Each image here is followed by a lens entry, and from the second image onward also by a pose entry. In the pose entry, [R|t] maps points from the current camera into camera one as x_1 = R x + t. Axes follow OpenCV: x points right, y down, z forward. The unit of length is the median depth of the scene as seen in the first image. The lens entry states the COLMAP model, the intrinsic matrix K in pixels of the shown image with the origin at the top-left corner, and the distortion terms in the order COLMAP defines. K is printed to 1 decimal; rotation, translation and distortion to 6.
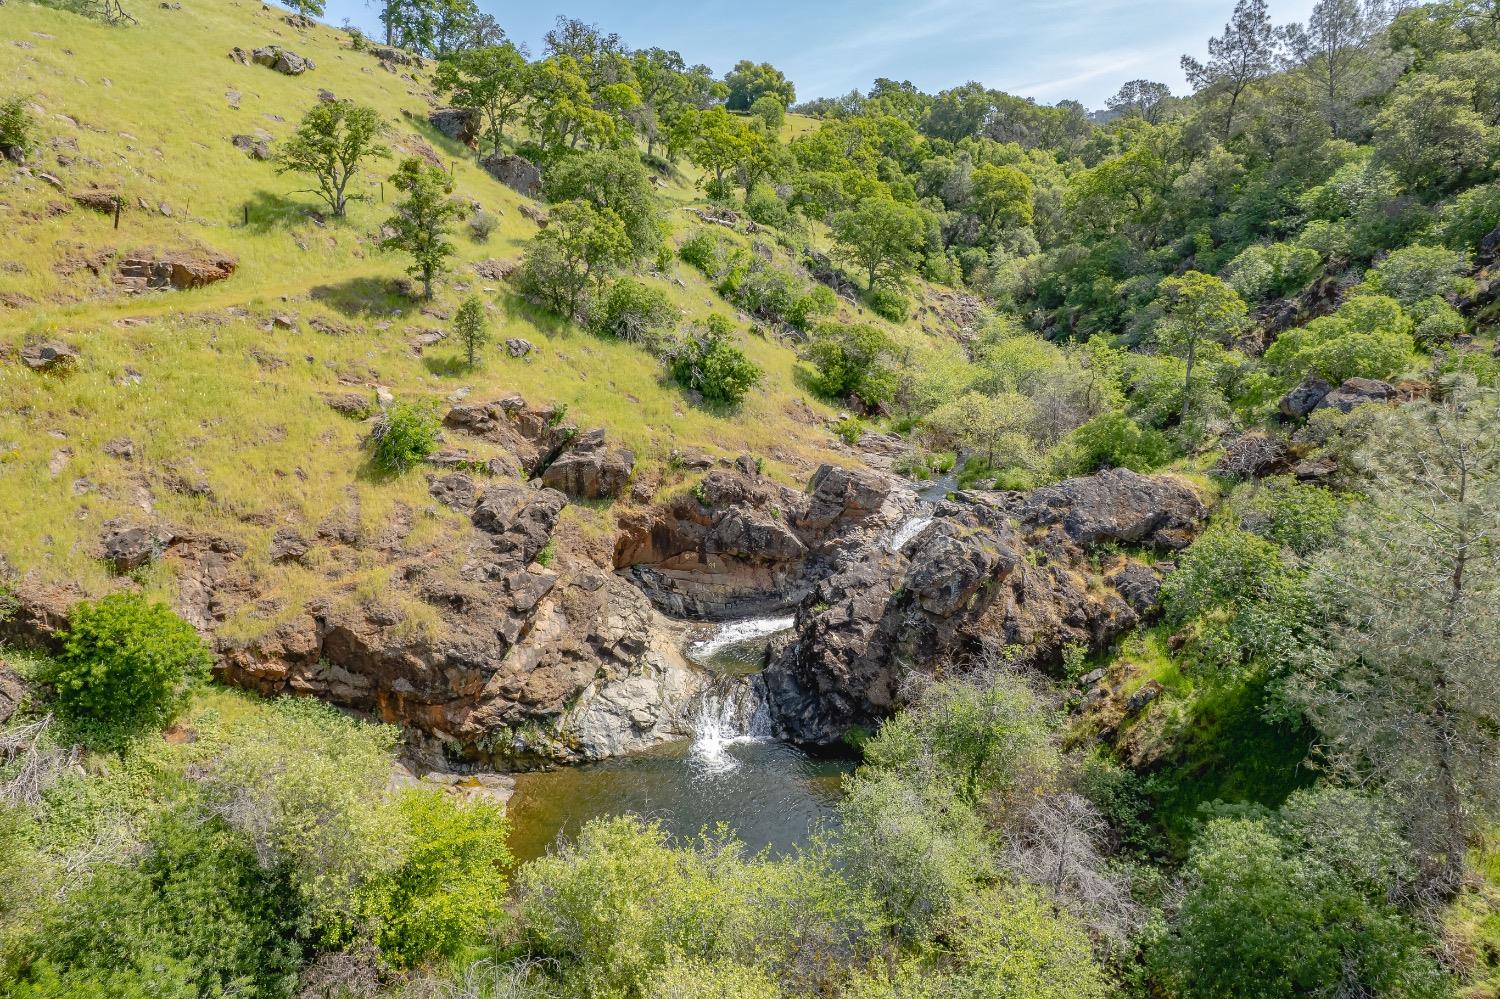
lens RADIAL K [[959.8, 0, 740.6], [0, 959.8, 505.1], [0, 0, 1]] dist [-0.076998, 0.065057]
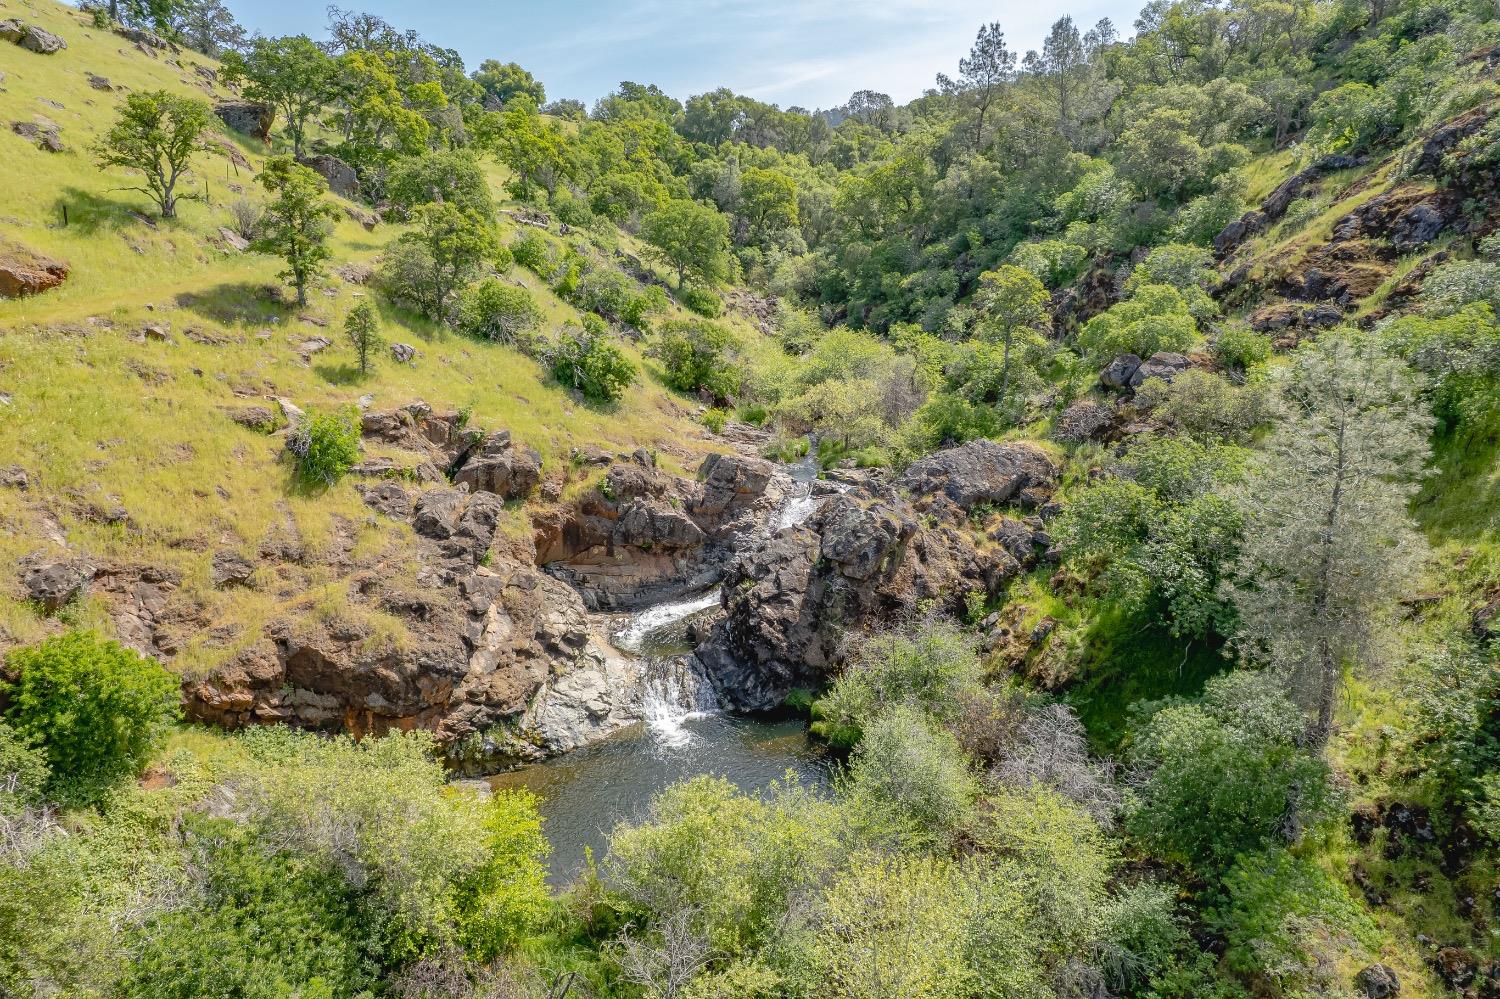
lens RADIAL K [[959.8, 0, 741.7], [0, 959.8, 504.6], [0, 0, 1]] dist [-0.076998, 0.065057]
pose [[0.961190, -0.075602, 0.265326, -0.185645], [0.075961, 0.997071, 0.008926, 0.007688], [-0.265224, 0.011574, 0.964117, -0.028544]]
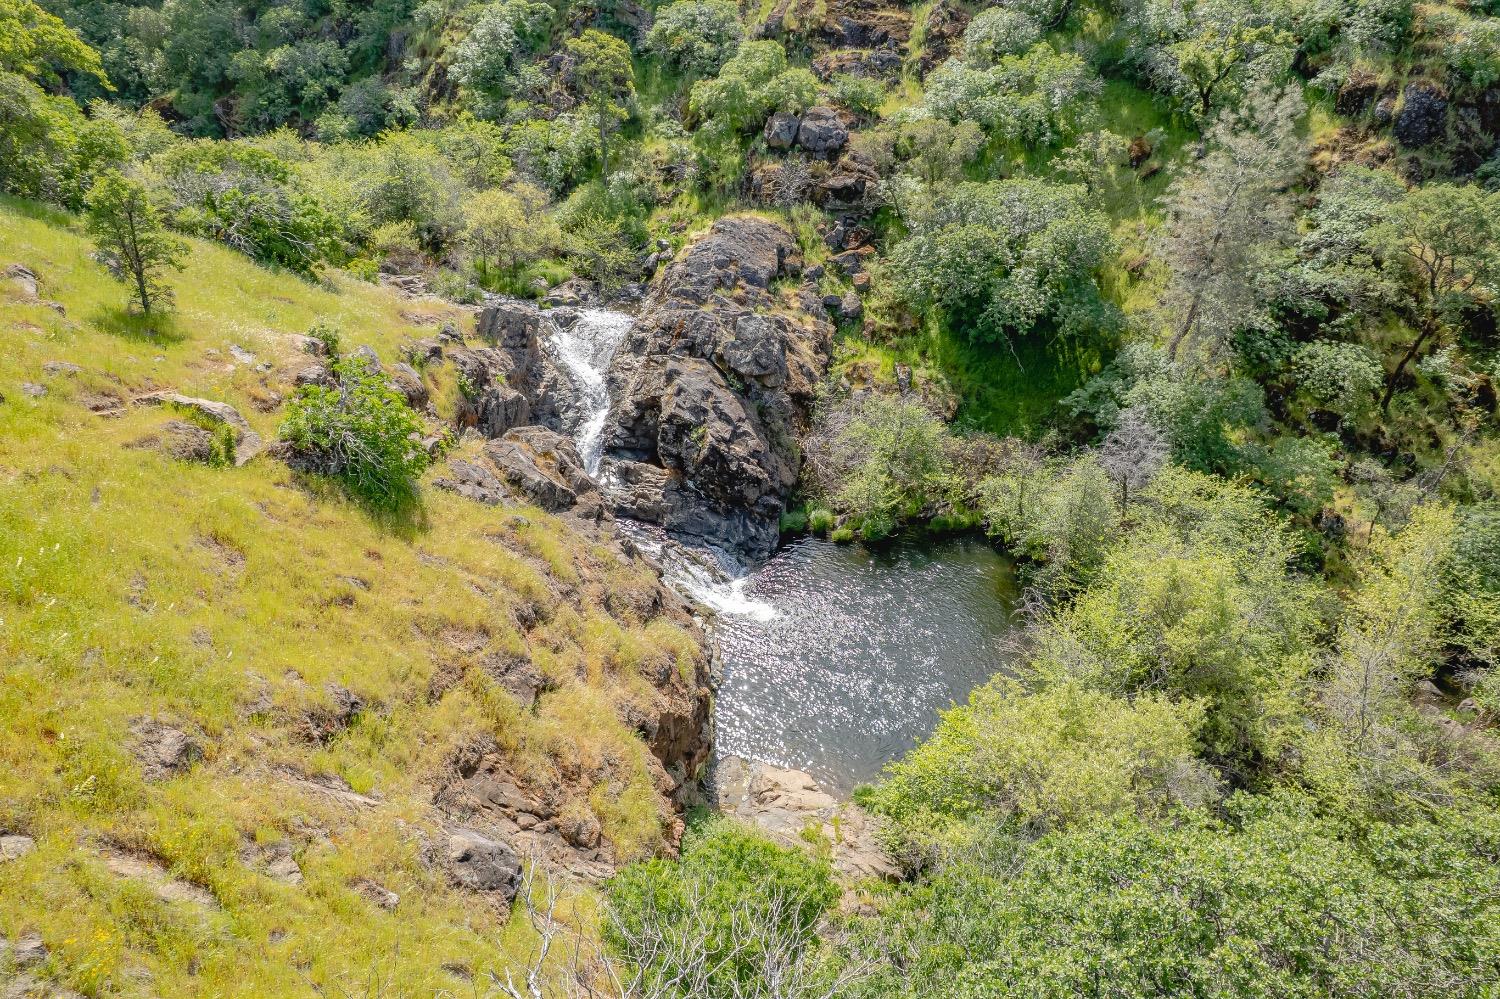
lens RADIAL K [[959.8, 0, 741.9], [0, 959.8, 501.8], [0, 0, 1]] dist [-0.076998, 0.065057]
pose [[0.354304, -0.462964, 0.812486, -0.651548], [0.267404, 0.882726, 0.386379, -0.173084], [-0.896082, 0.080367, 0.436552, 0.511890]]
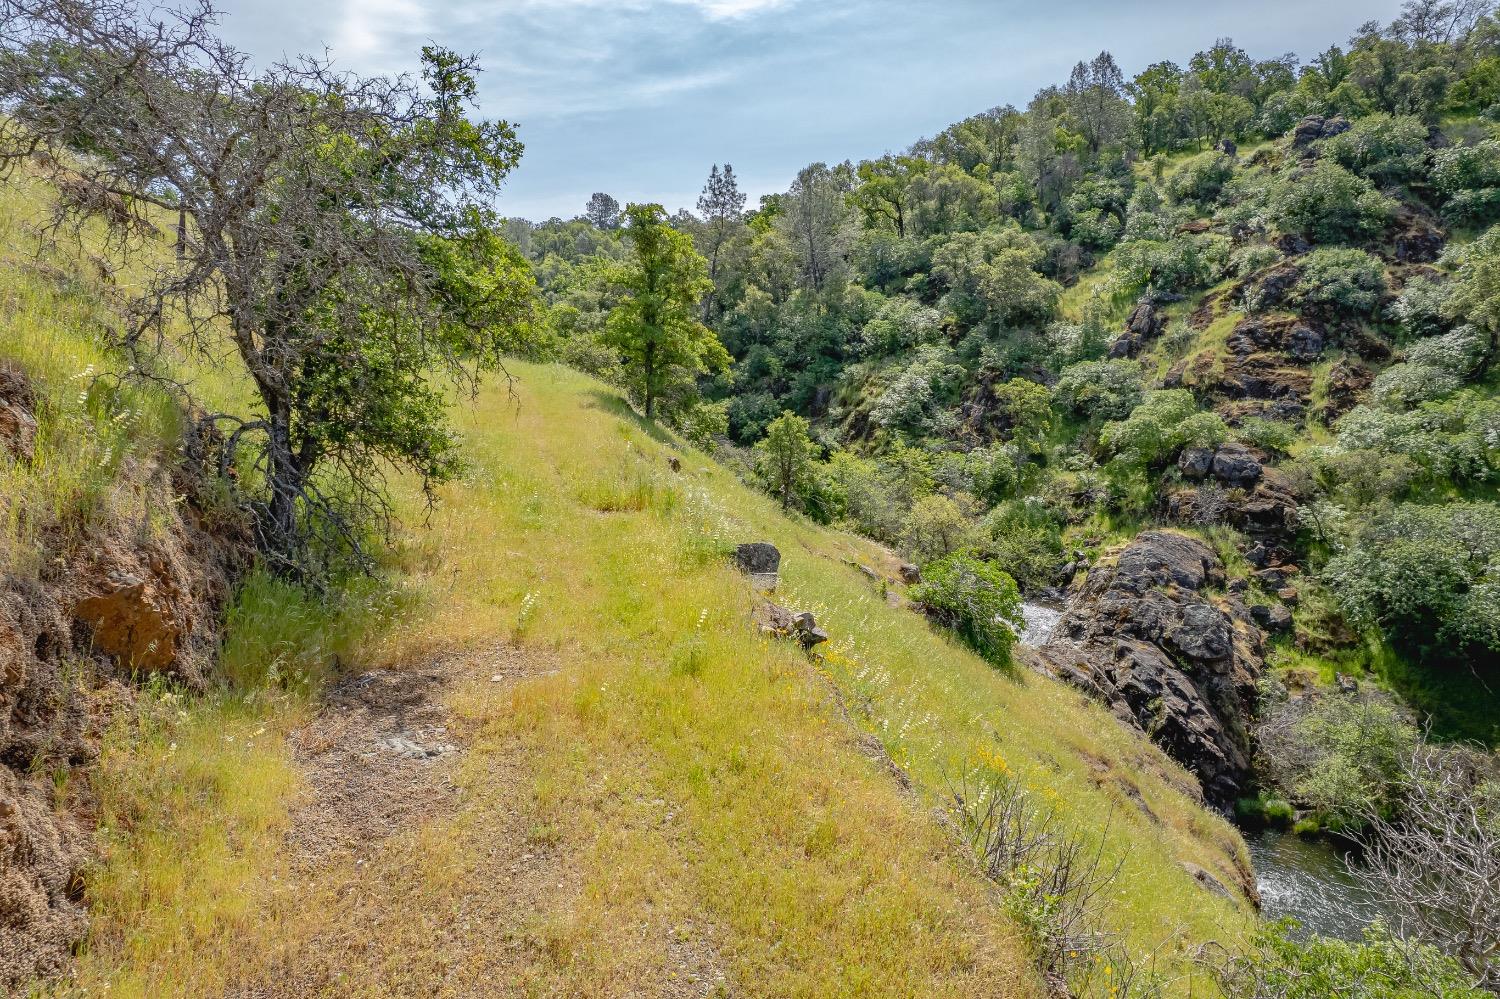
lens RADIAL K [[959.8, 0, 740.8], [0, 959.8, 505.5], [0, 0, 1]] dist [-0.076998, 0.065057]
pose [[0.621581, -0.109547, 0.775653, -0.854257], [0.222901, 0.973976, -0.041069, -0.137101], [-0.750968, 0.198421, 0.629823, 0.615011]]
